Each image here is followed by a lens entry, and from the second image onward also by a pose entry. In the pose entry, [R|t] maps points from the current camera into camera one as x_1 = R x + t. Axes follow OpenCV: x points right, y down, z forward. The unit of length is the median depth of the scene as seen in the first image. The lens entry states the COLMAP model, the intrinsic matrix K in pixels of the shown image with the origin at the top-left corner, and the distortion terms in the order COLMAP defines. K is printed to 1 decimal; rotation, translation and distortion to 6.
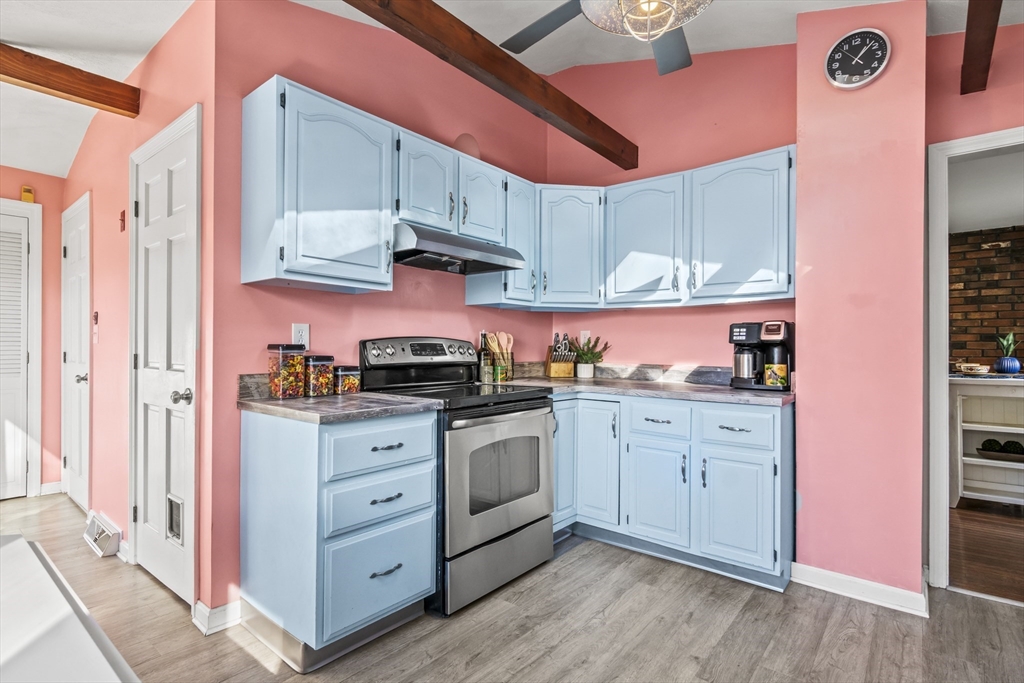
lens RADIAL K [[503.7, 0, 516.1], [0, 503.7, 342.9], [0, 0, 1]] dist [-0.002078, -0.000486]
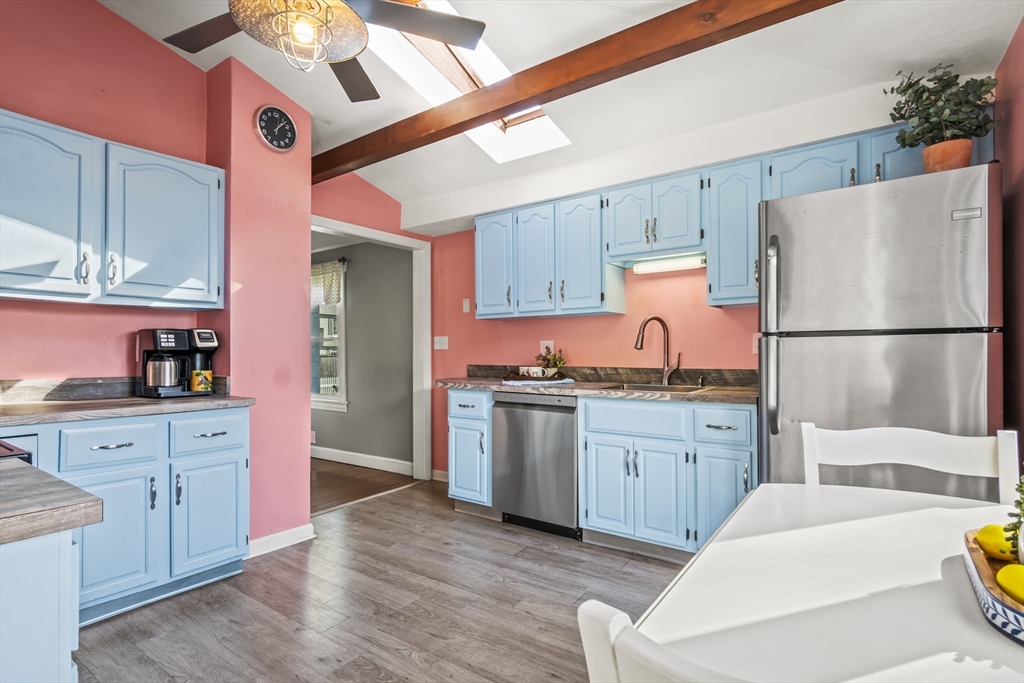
lens RADIAL K [[505.2, 0, 514.1], [0, 505.2, 351.7], [0, 0, 1]] dist [-0.000293, -0.000112]
pose [[-0.060603, 0.001471, 0.998161, -0.531597], [-0.004477, 0.999988, -0.001745, 0.002364], [-0.998152, -0.004575, -0.060595, 0.389217]]
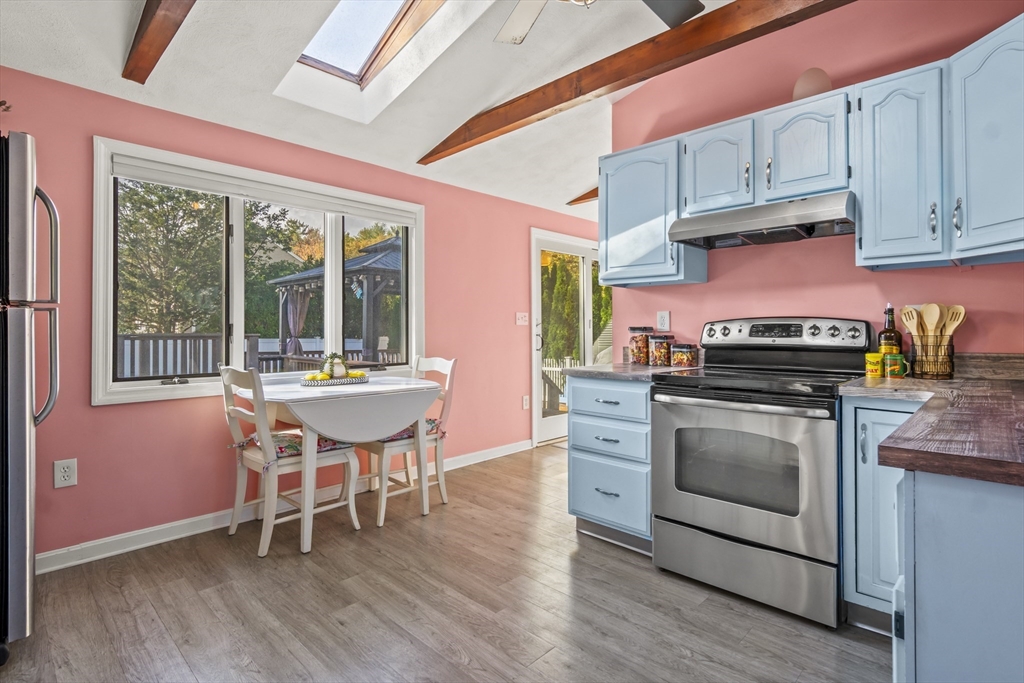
lens RADIAL K [[507.8, 0, 522.2], [0, 507.8, 327.3], [0, 0, 1]] dist [-0.000141, 0.000926]
pose [[-0.073592, -0.010702, -0.997231, 0.775057], [0.009036, 0.999894, -0.011397, 0.013451], [0.997248, -0.009850, -0.073487, 0.598923]]
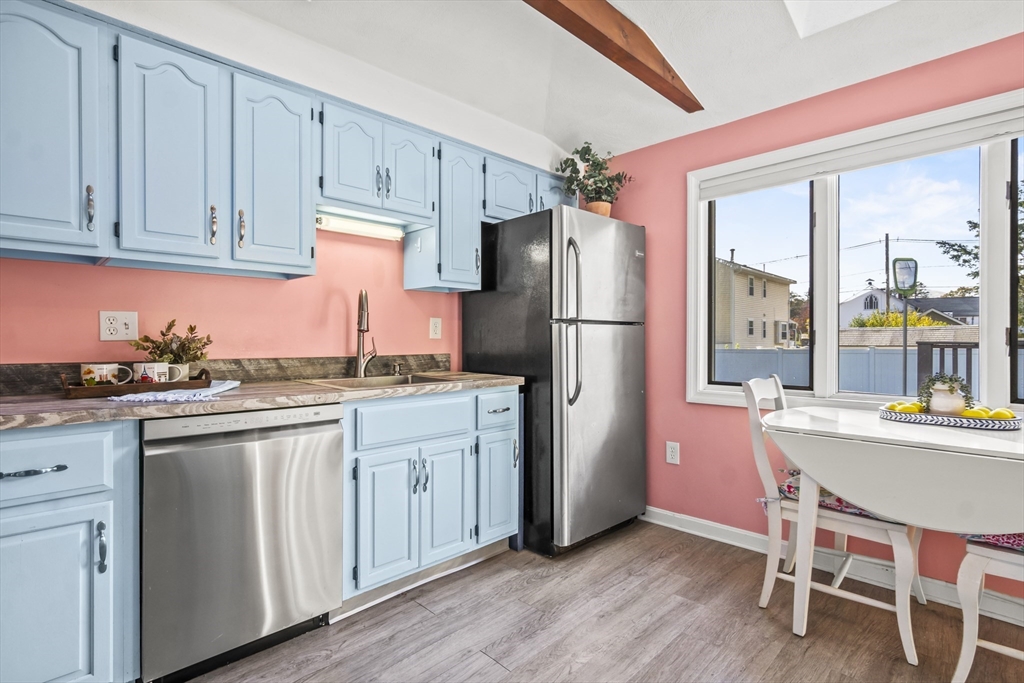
lens RADIAL K [[503.7, 0, 516.1], [0, 503.7, 342.9], [0, 0, 1]] dist [-0.002078, -0.000486]
pose [[-0.995257, -0.001374, 0.097276, 0.207356], [-0.001479, 0.999998, -0.001006, 0.012861], [-0.097274, -0.001145, -0.995257, 0.849142]]
